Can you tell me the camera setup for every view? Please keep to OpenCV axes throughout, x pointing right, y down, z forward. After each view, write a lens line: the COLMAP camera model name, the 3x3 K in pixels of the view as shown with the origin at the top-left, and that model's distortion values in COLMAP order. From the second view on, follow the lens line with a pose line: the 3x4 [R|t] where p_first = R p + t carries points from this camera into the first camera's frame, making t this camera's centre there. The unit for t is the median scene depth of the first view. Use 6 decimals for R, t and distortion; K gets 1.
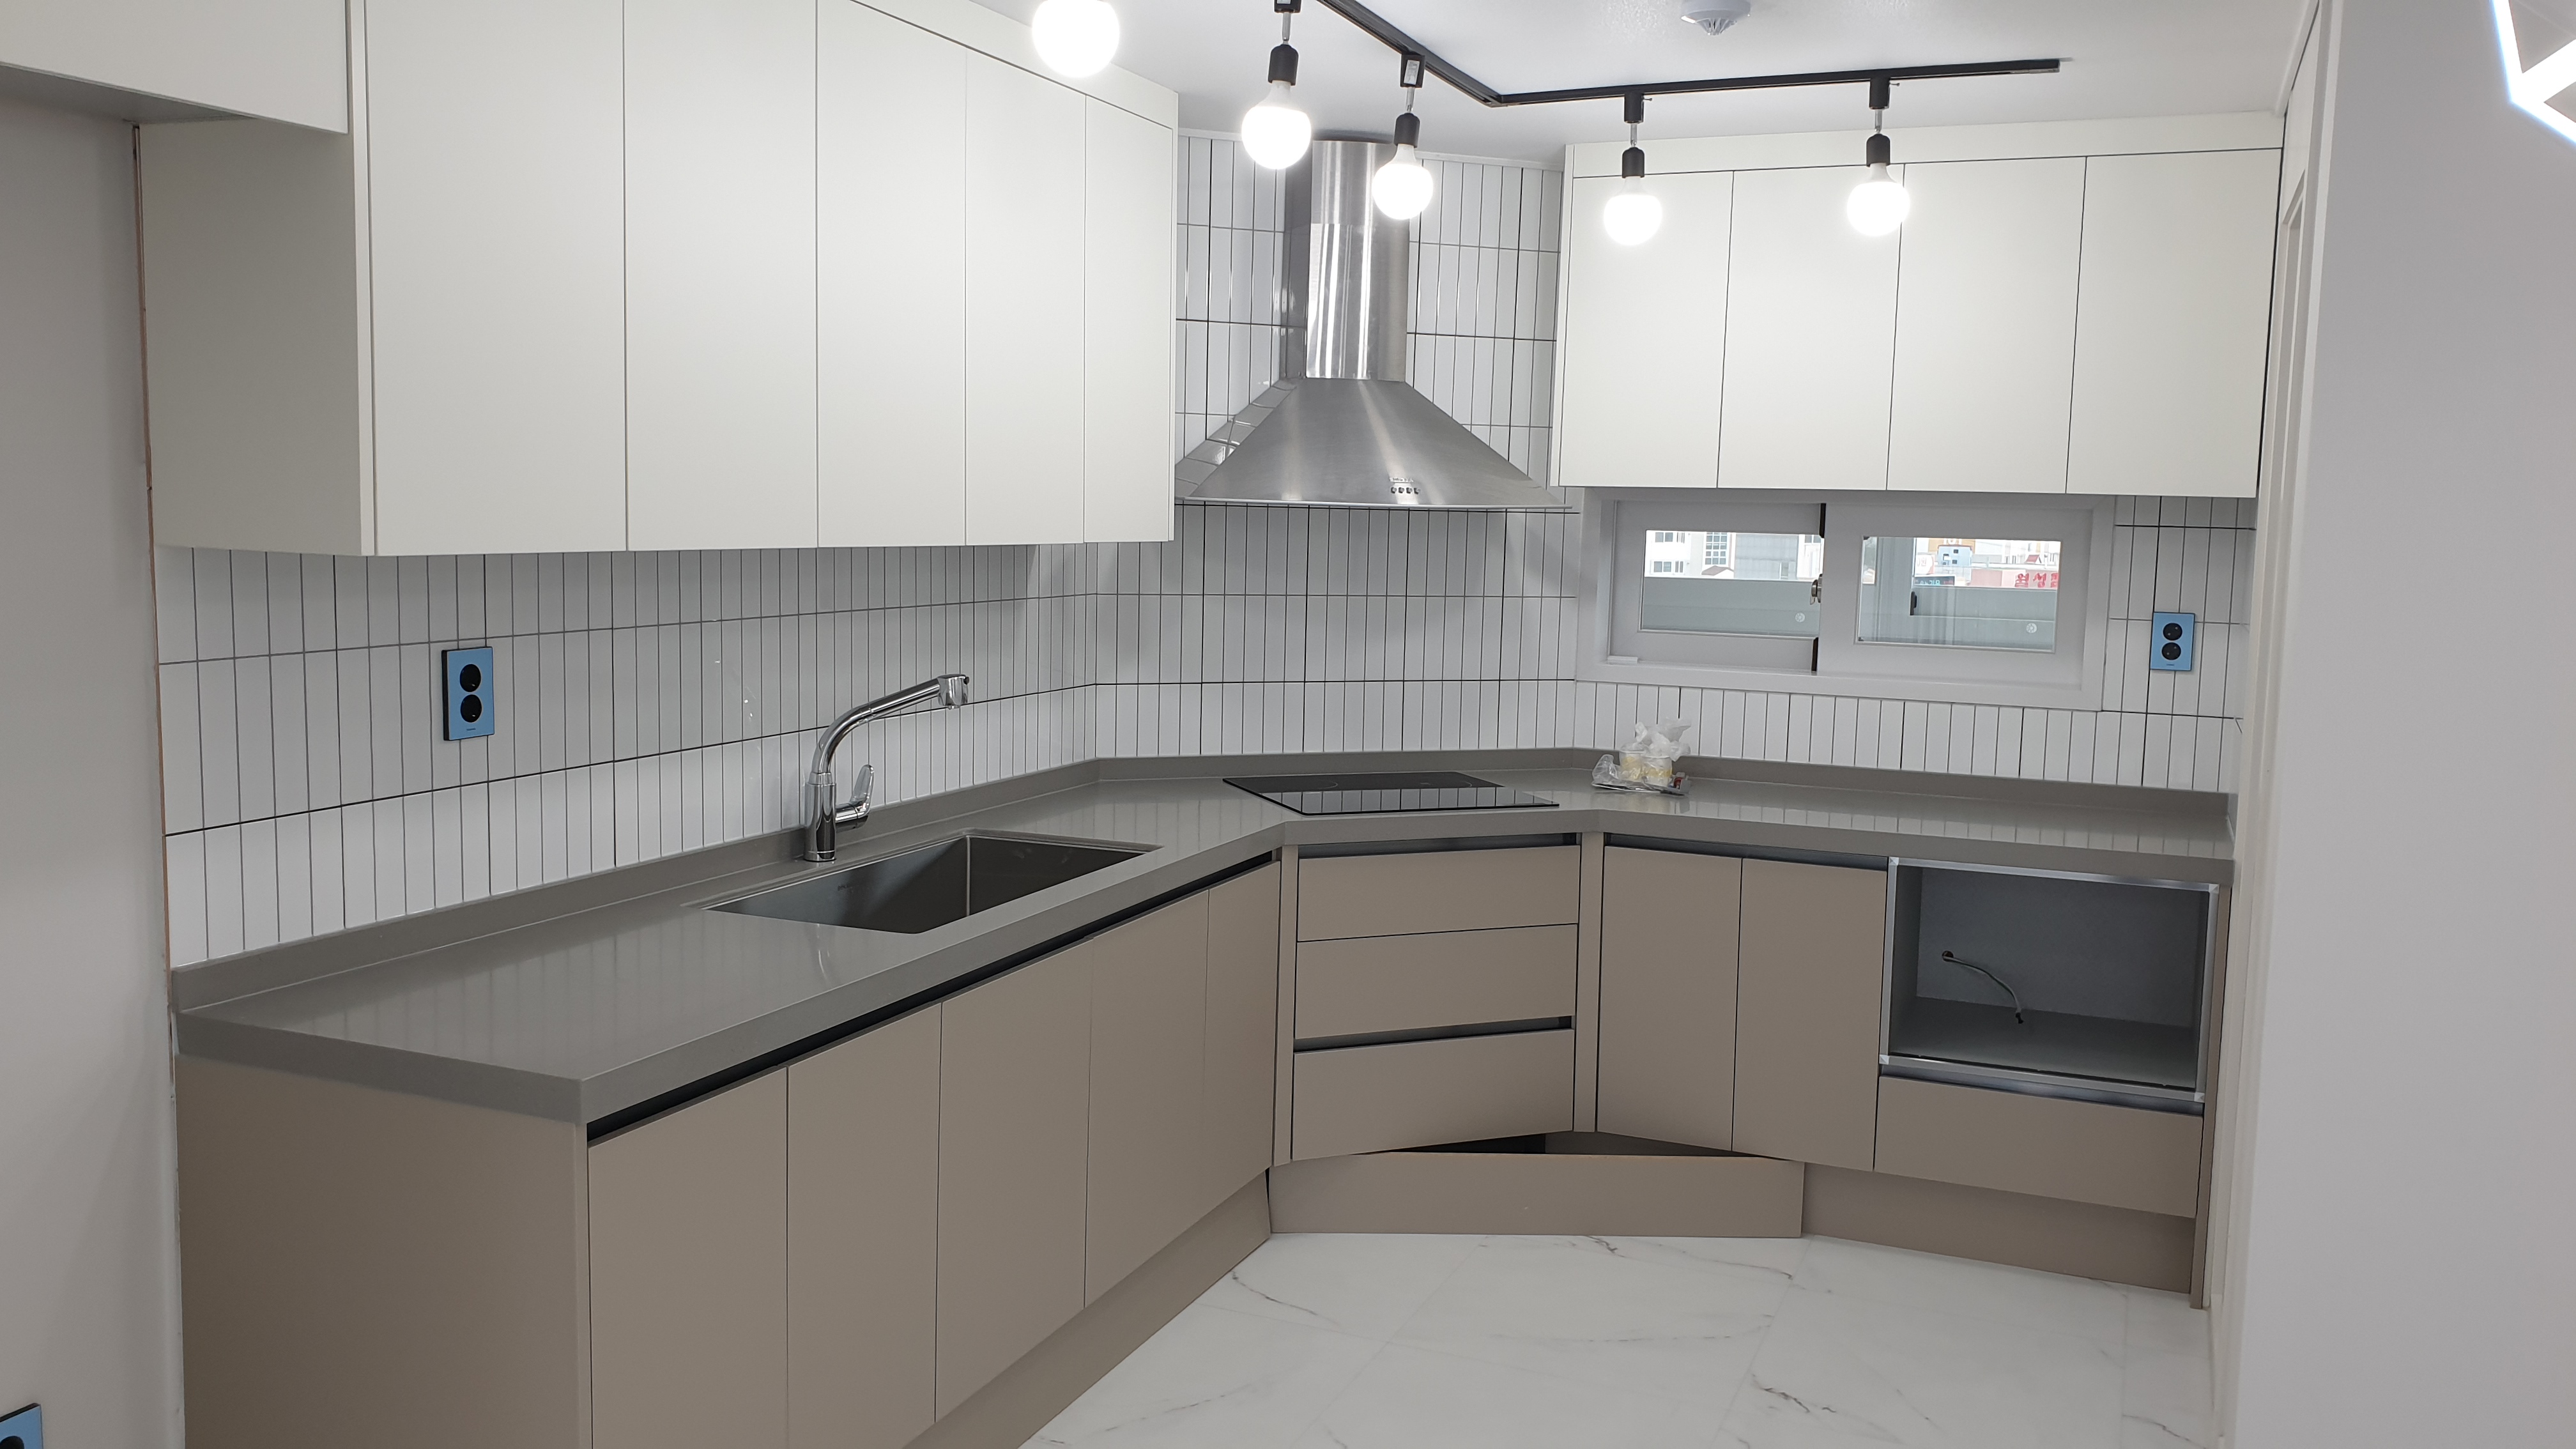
lens RADIAL K [[2026.4, 0, 1288.0], [0, 2026.4, 724.5], [0, 0, 1]] dist [0.063457, 0.002463]
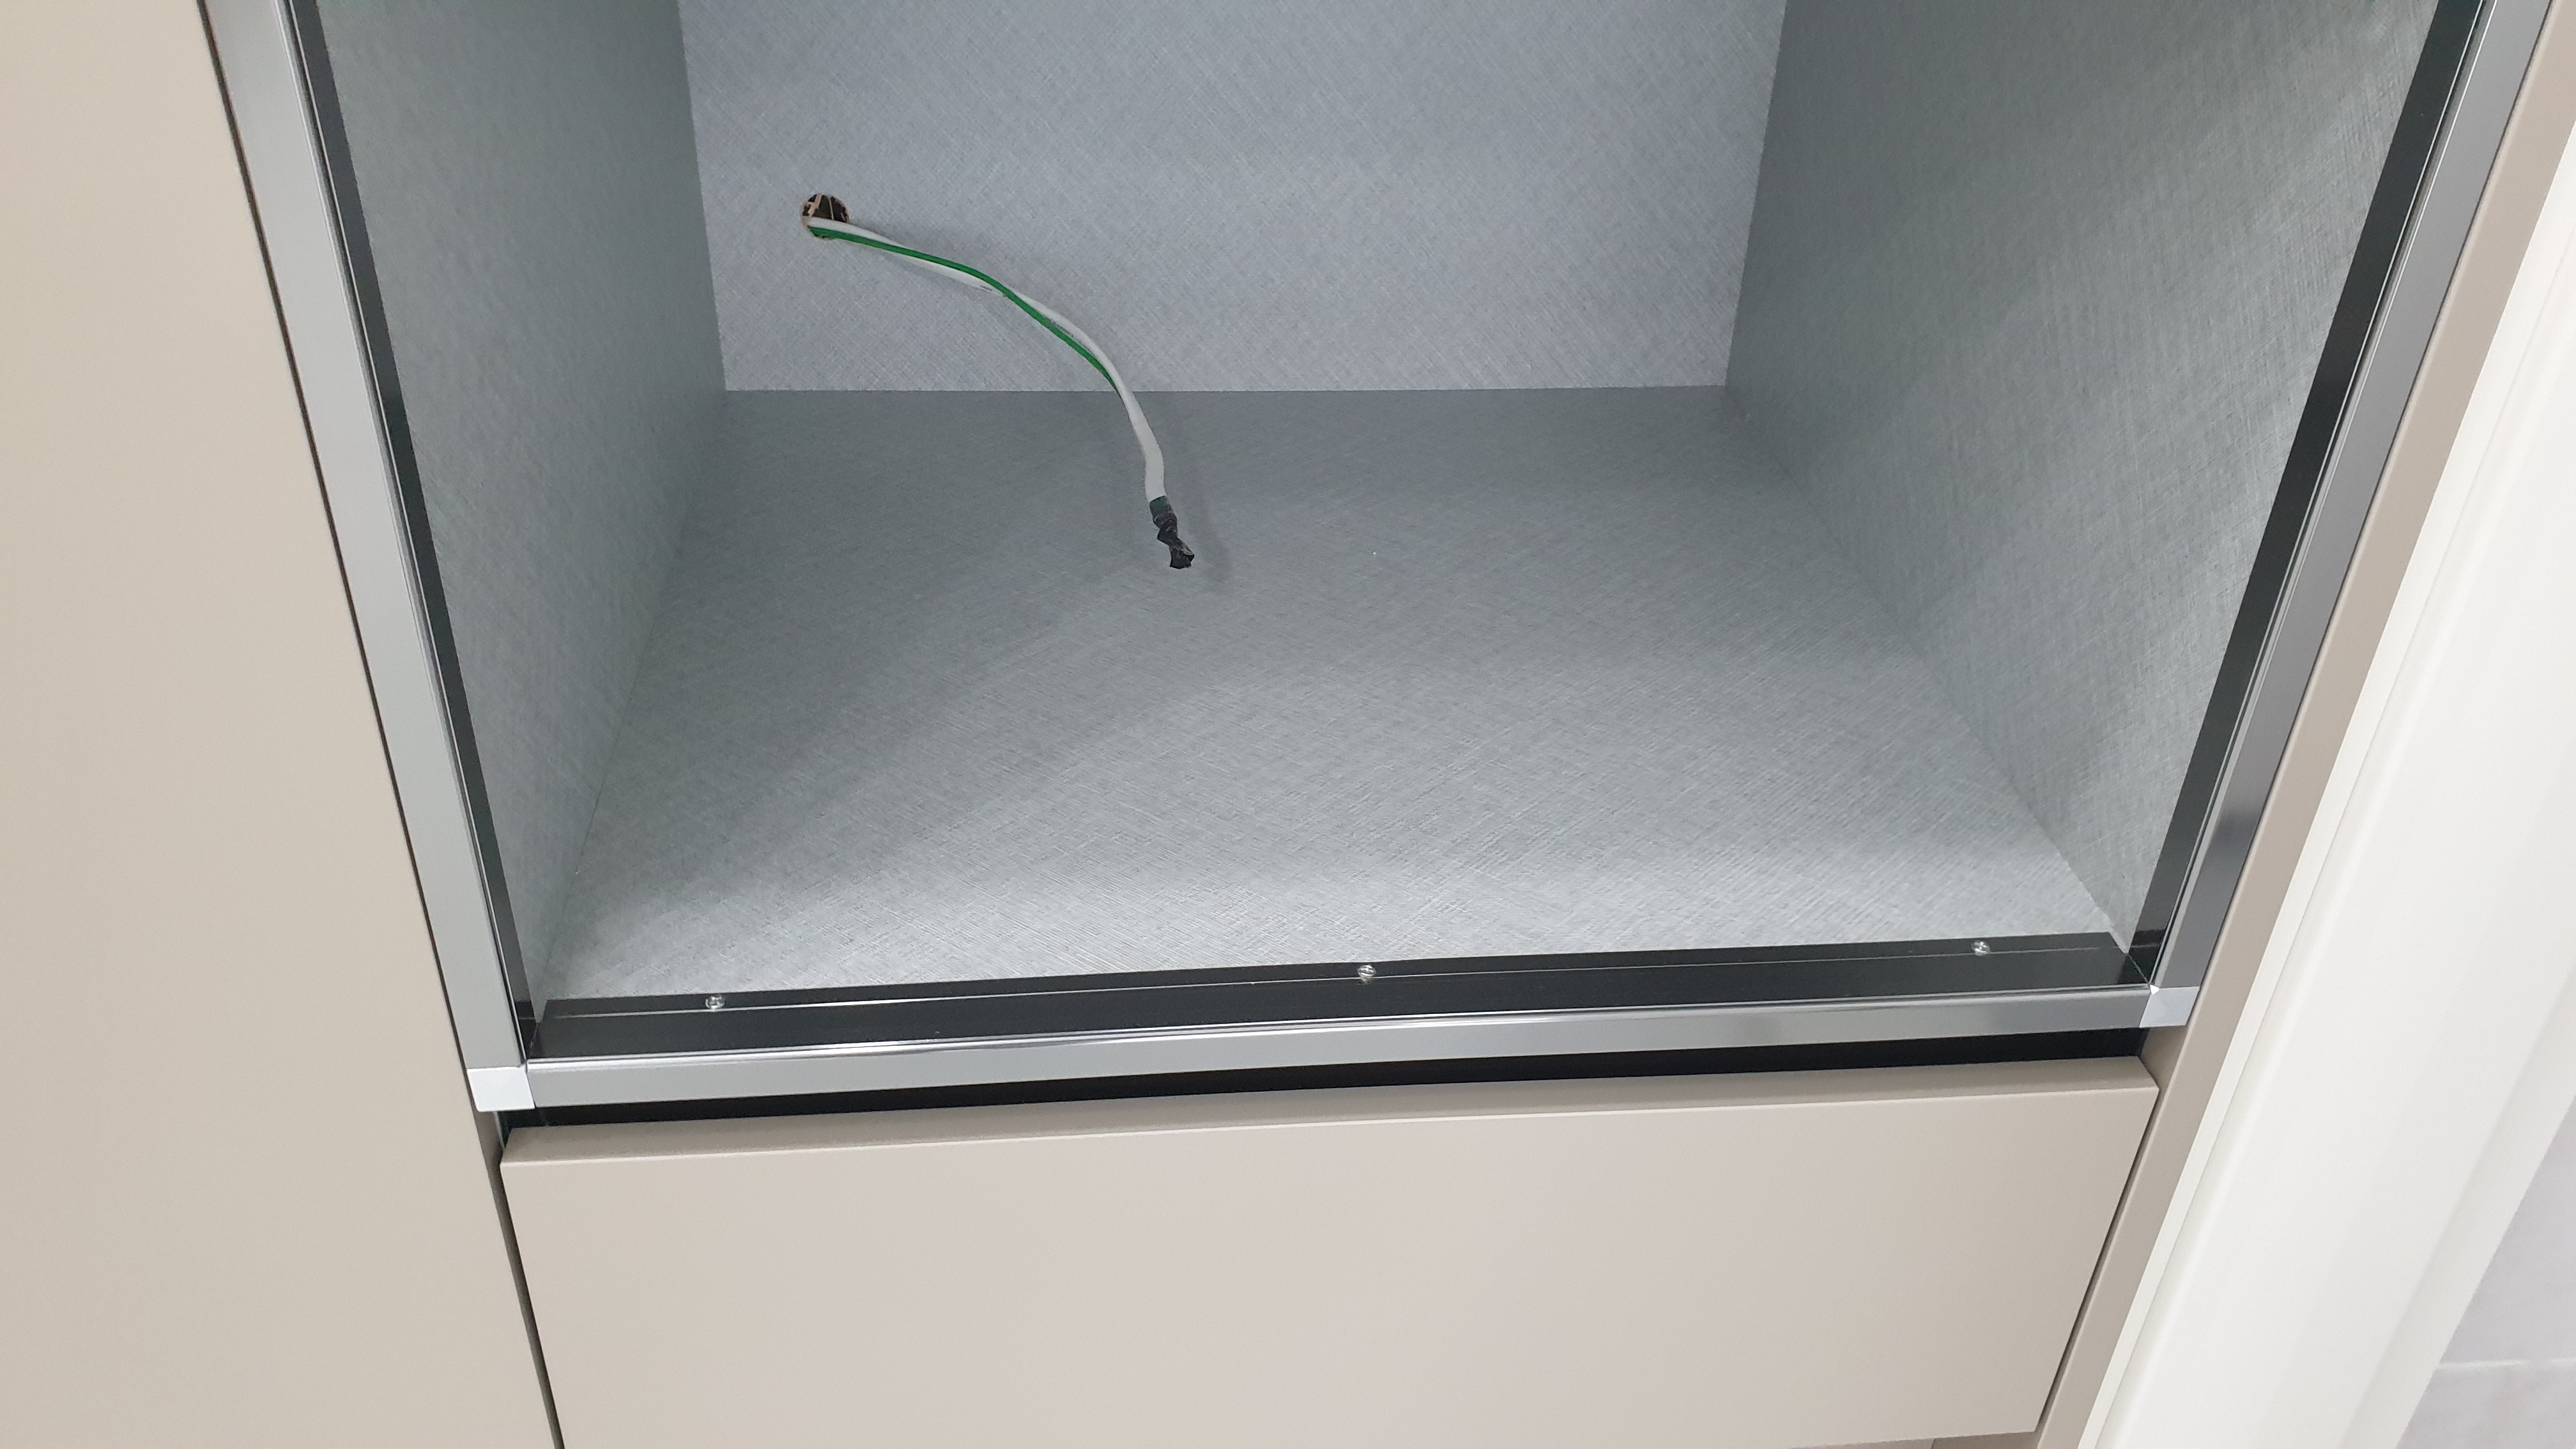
lens RADIAL K [[2026.4, 0, 1288.0], [0, 2026.4, 724.5], [0, 0, 1]] dist [0.063457, 0.002463]
pose [[0.877026, -0.250306, 0.410089, 0.262569], [0.039714, 0.888412, 0.457326, 0.060984], [-0.478799, -0.384801, 0.789101, 0.777660]]
